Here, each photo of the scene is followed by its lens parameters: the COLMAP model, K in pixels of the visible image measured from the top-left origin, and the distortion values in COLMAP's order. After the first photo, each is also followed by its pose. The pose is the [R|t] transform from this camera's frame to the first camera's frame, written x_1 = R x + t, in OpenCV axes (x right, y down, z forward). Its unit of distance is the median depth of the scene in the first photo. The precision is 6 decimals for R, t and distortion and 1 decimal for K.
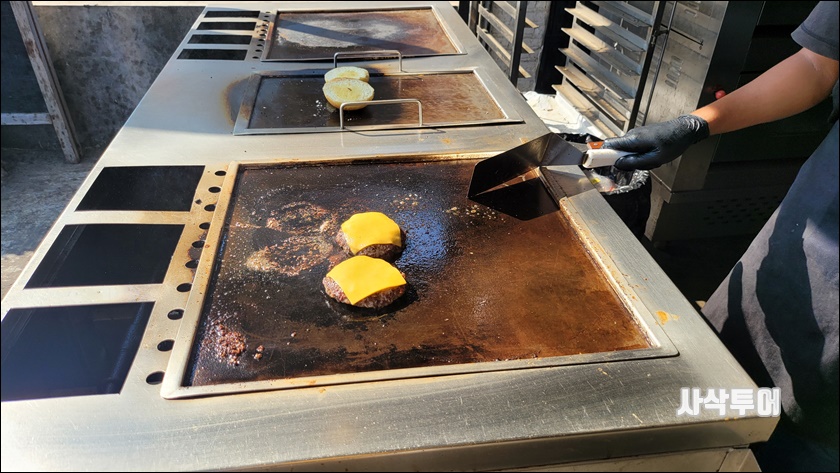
lens RADIAL K [[598.1, 0, 409.6], [0, 598.1, 247.5], [0, 0, 1]] dist [0.064734, -0.075299]
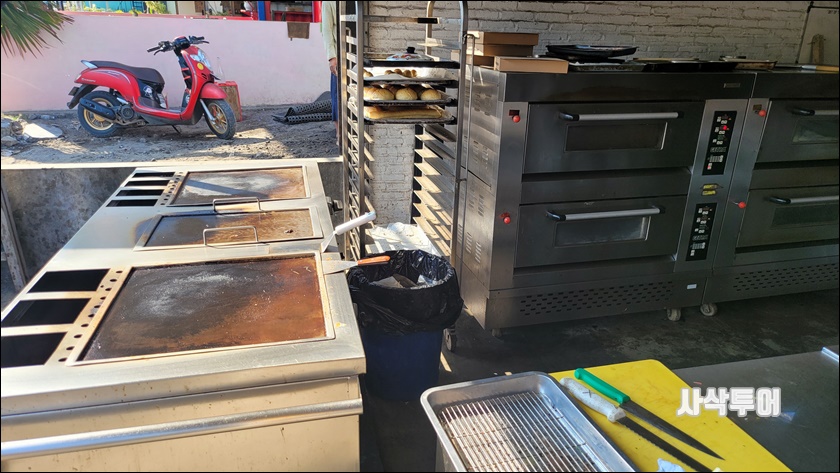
lens RADIAL K [[586.6, 0, 413.2], [0, 586.6, 243.7], [0, 0, 1]] dist [0.052753, -0.058225]
pose [[0.995618, -0.034335, 0.086985, 0.216235], [0.052941, 0.973698, -0.221607, 0.125374], [-0.077089, 0.225241, 0.971249, -0.407568]]
